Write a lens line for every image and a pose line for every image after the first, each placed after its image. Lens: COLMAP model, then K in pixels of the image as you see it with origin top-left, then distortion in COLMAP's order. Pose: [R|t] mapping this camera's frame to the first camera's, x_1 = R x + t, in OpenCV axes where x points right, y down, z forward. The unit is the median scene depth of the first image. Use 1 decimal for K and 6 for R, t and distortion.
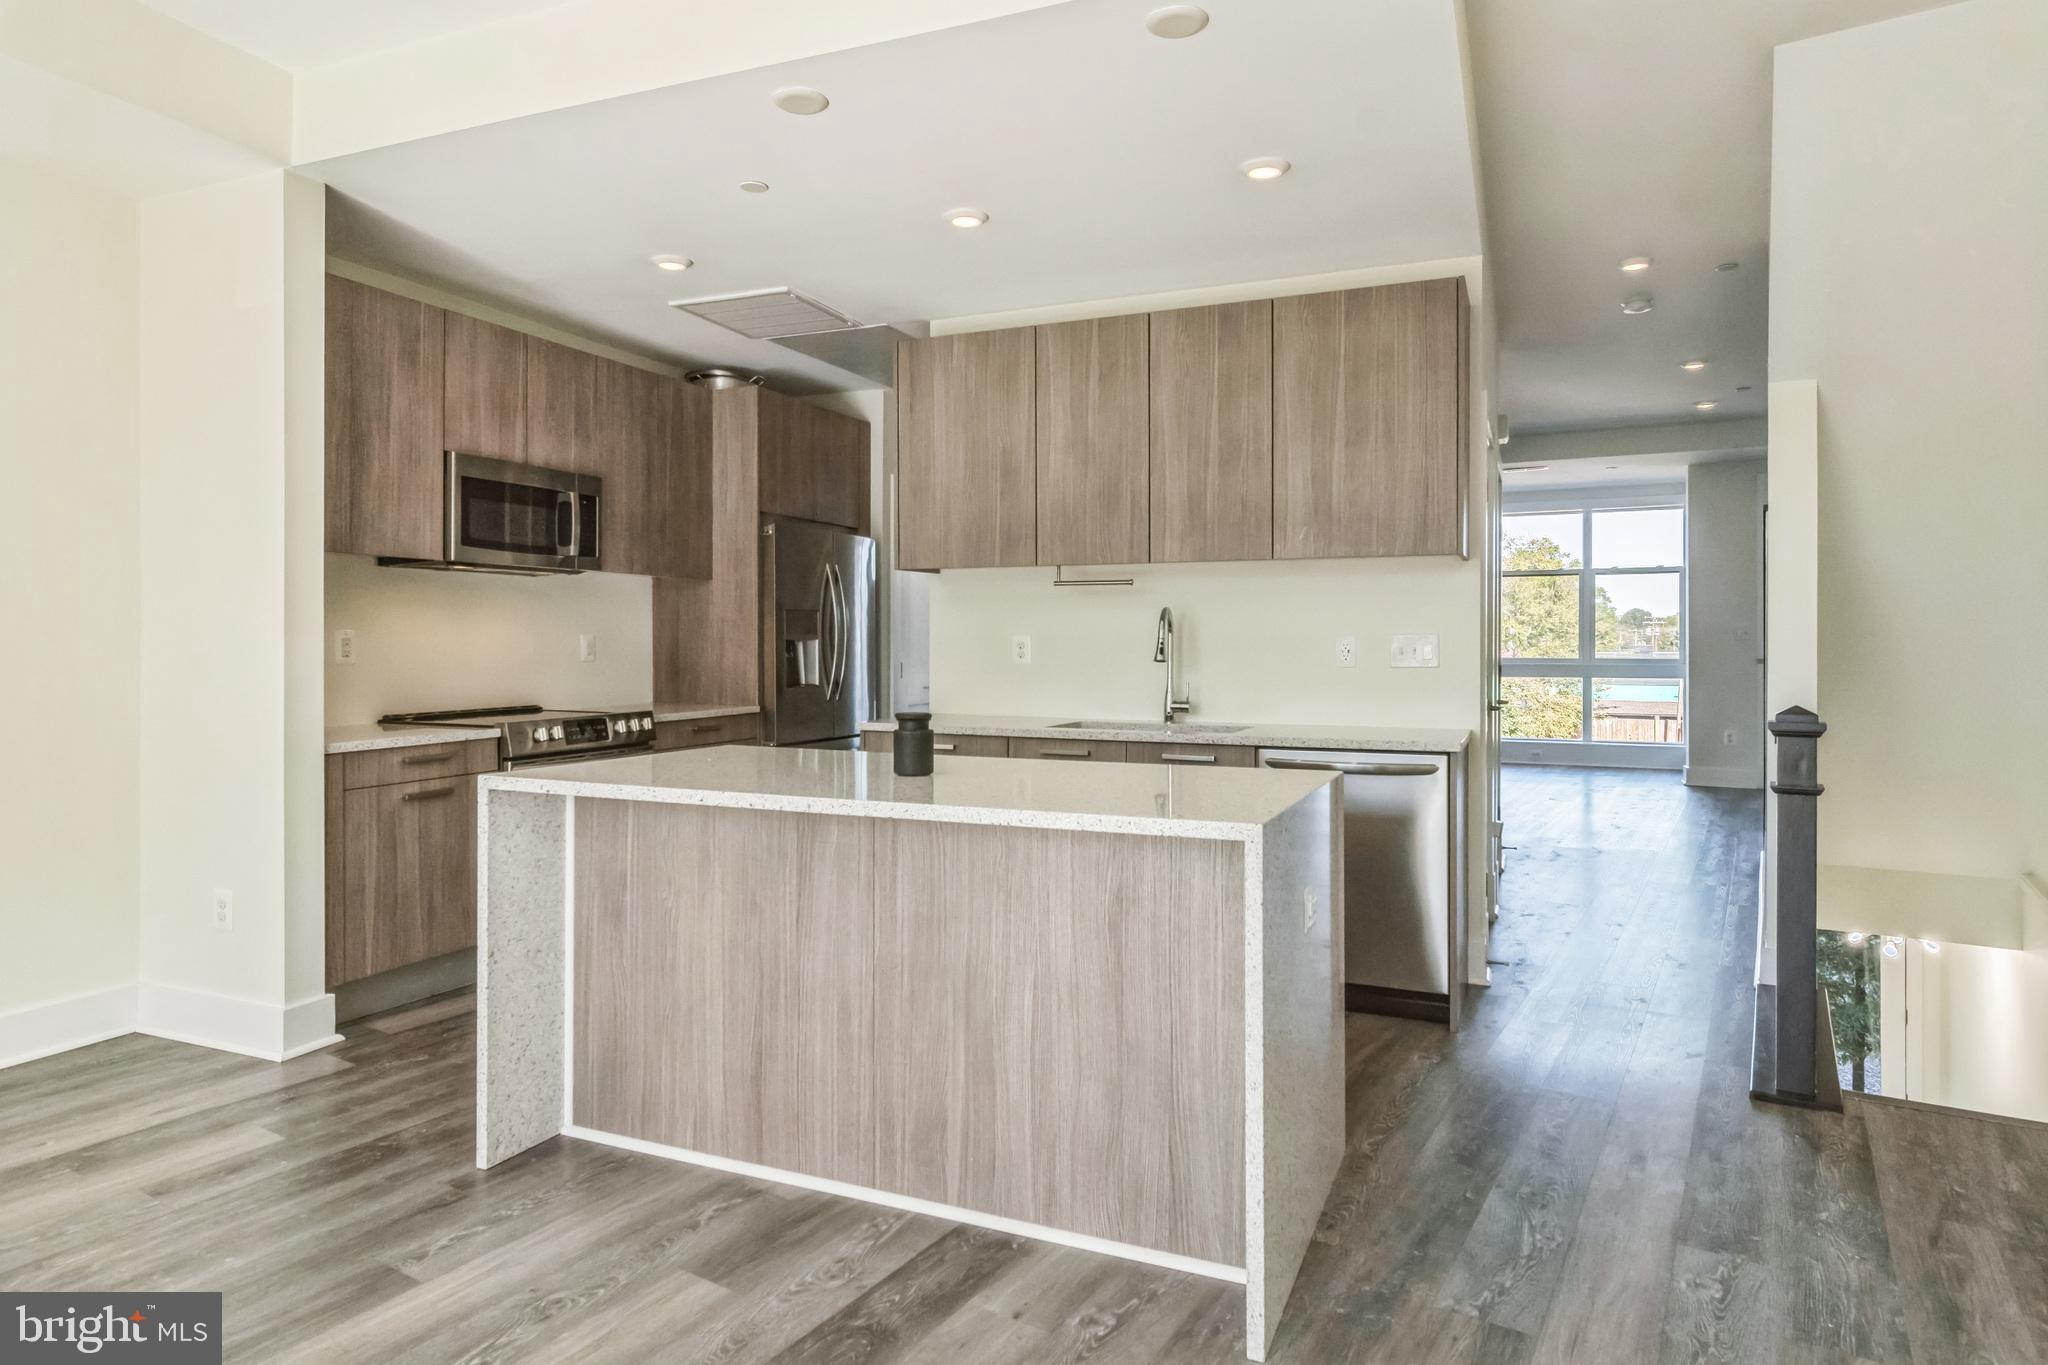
lens RADIAL K [[1169.2, 0, 1022.2], [0, 1169.2, 642.8], [0, 0, 1]] dist [0.002992, -0.000330]
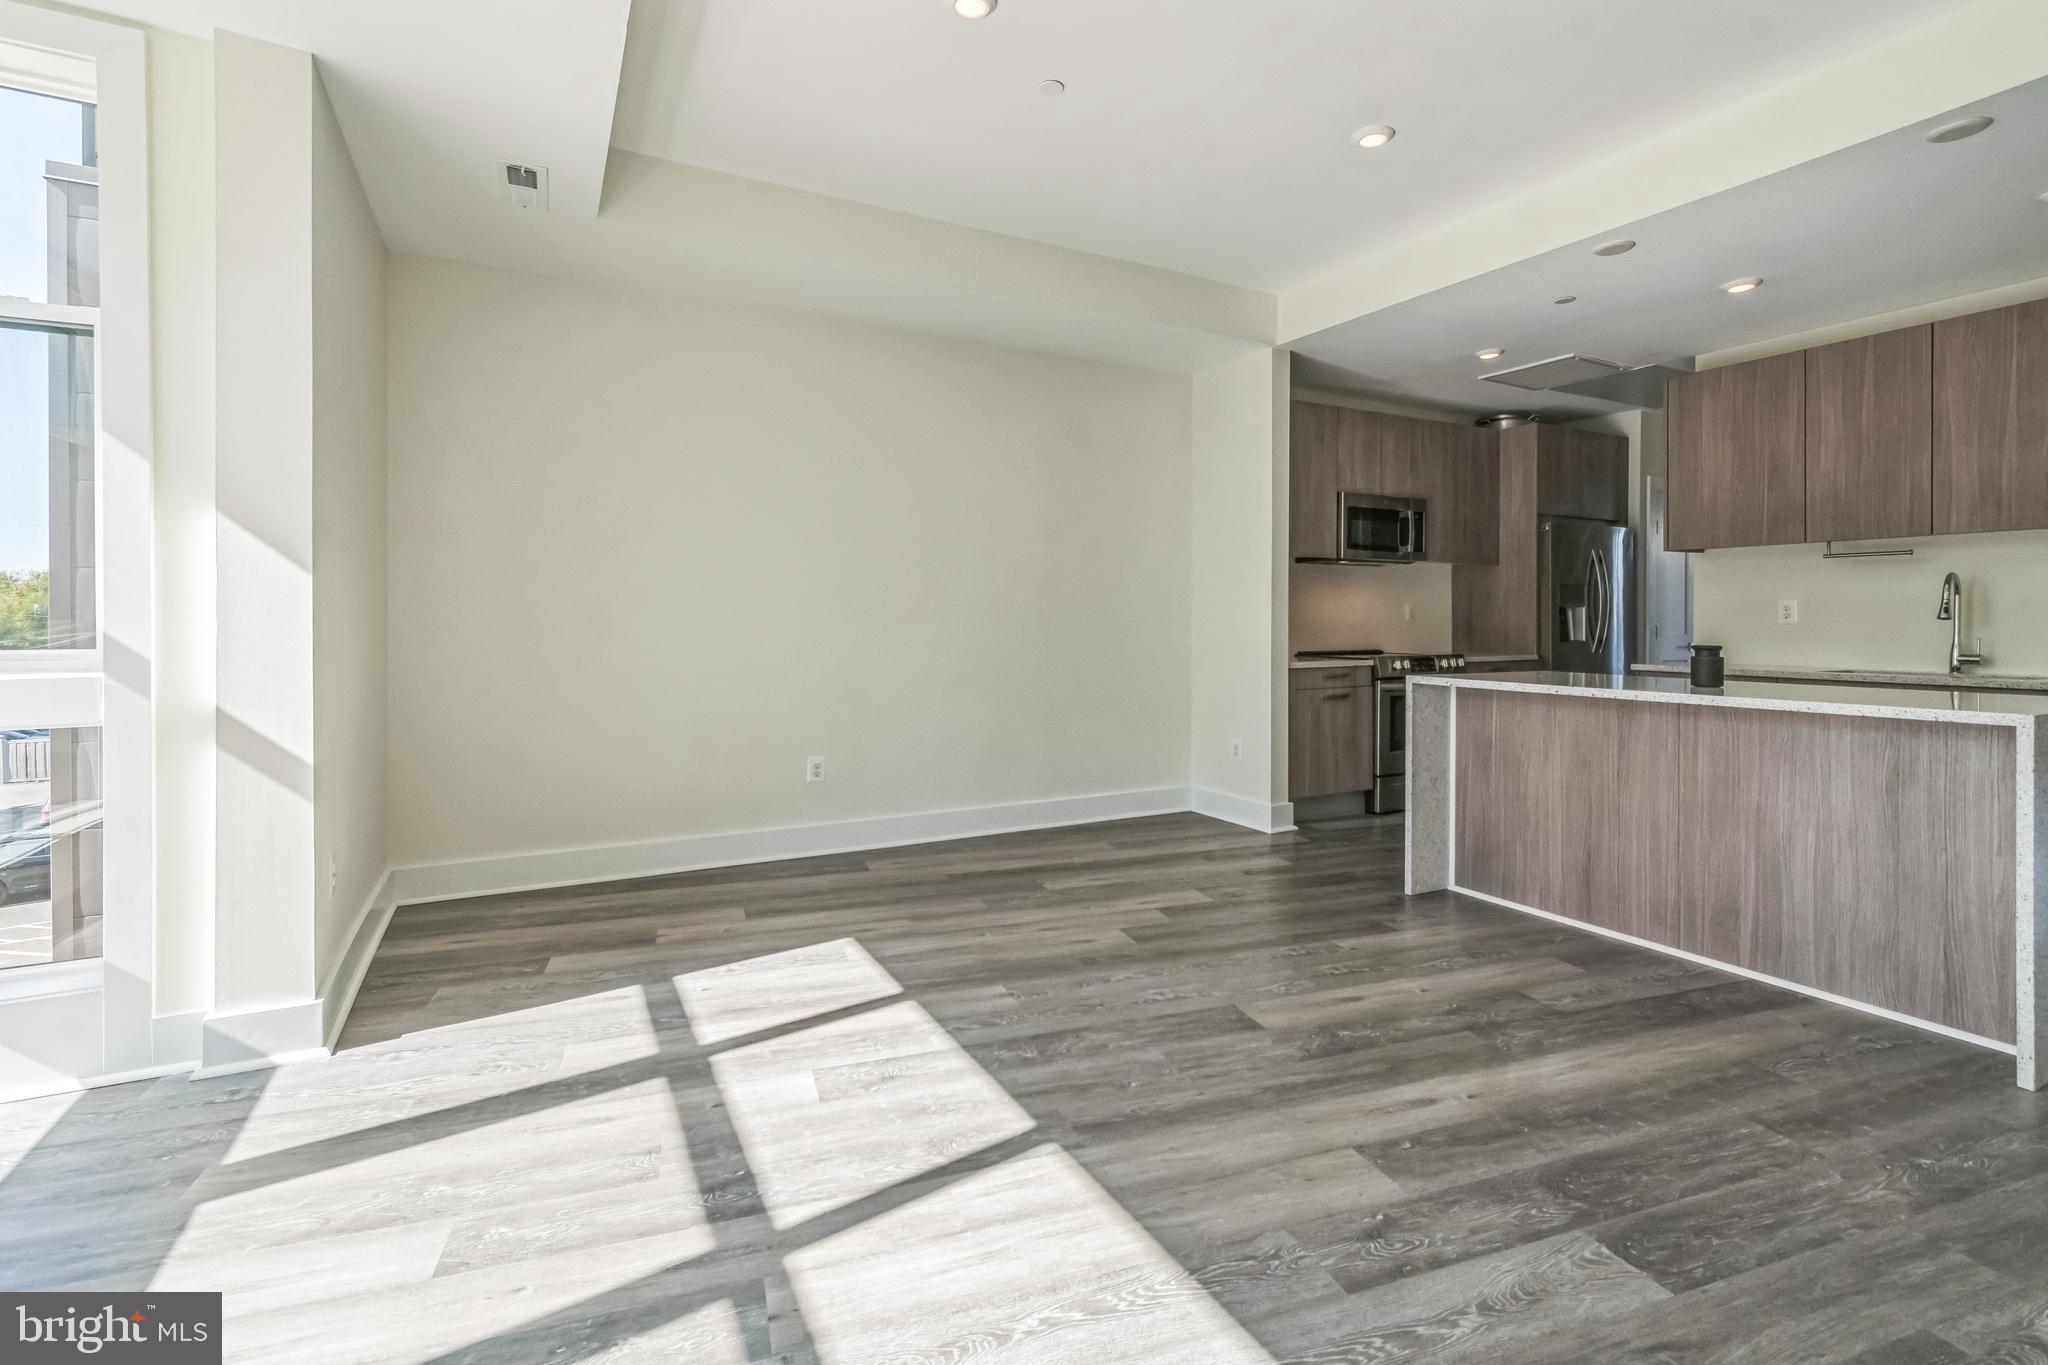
lens RADIAL K [[928.0, 0, 1019.2], [0, 928.0, 624.8], [0, 0, 1]] dist [0.001804, -0.000576]
pose [[0.781650, 0.002987, -0.623710, -0.028112], [-0.001062, 0.999993, 0.003457, 0.021231], [0.623716, -0.002040, 0.781648, -0.330470]]
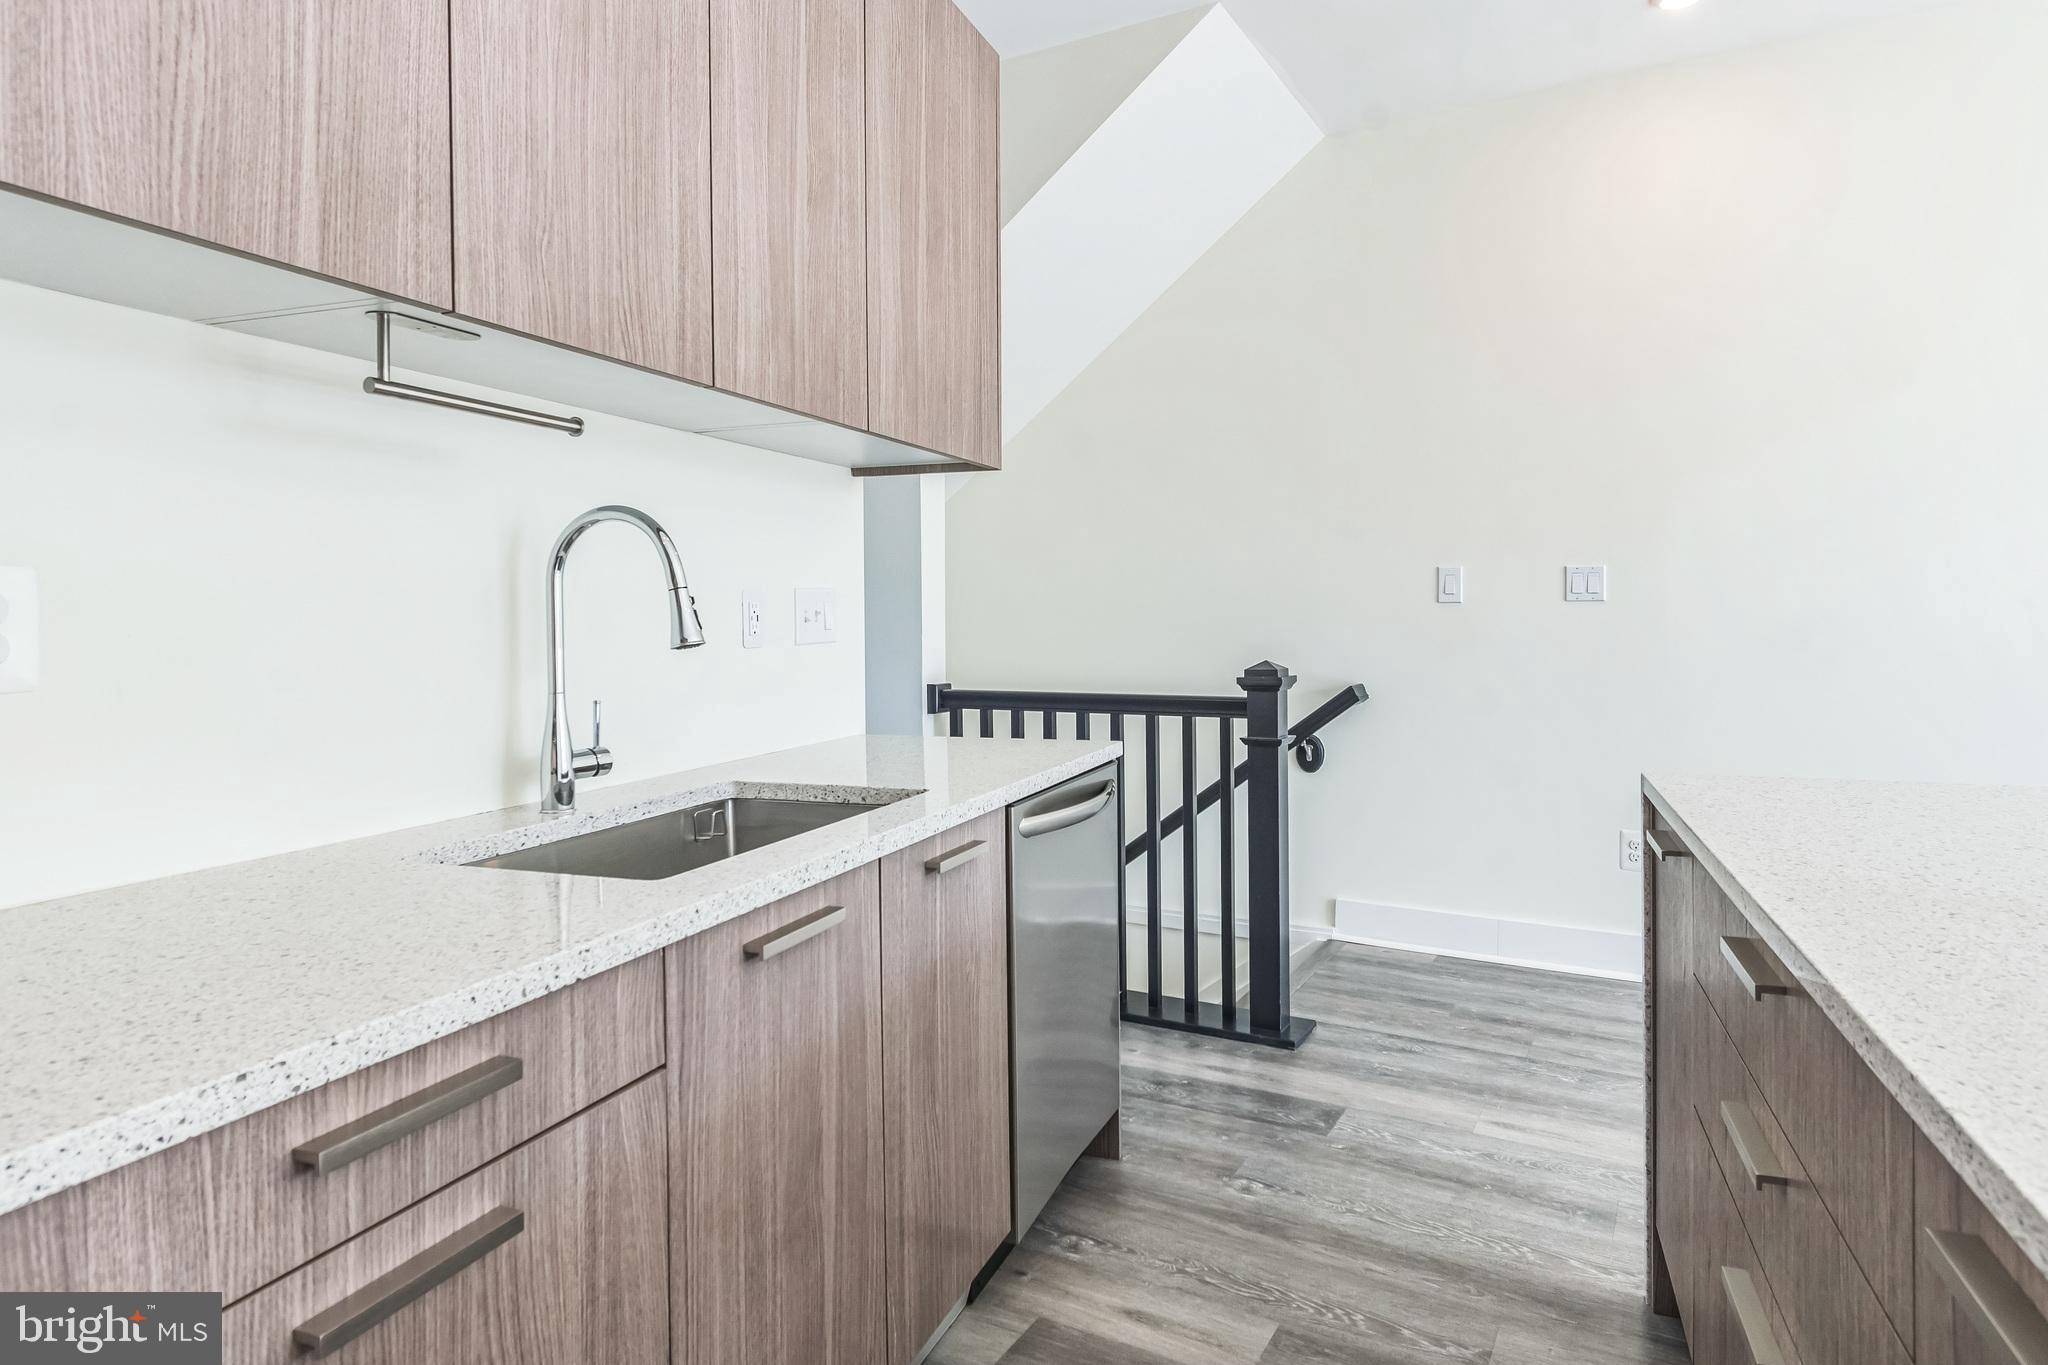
lens RADIAL K [[1196.5, 0, 1023.6], [0, 1196.5, 624.7], [0, 0, 1]] dist [-0.000370, -0.000362]
pose [[-0.045703, -0.013422, 0.998865, -0.306848], [0.008758, 0.999866, 0.013836, 0.004243], [-0.998917, 0.009380, -0.045580, 0.991608]]
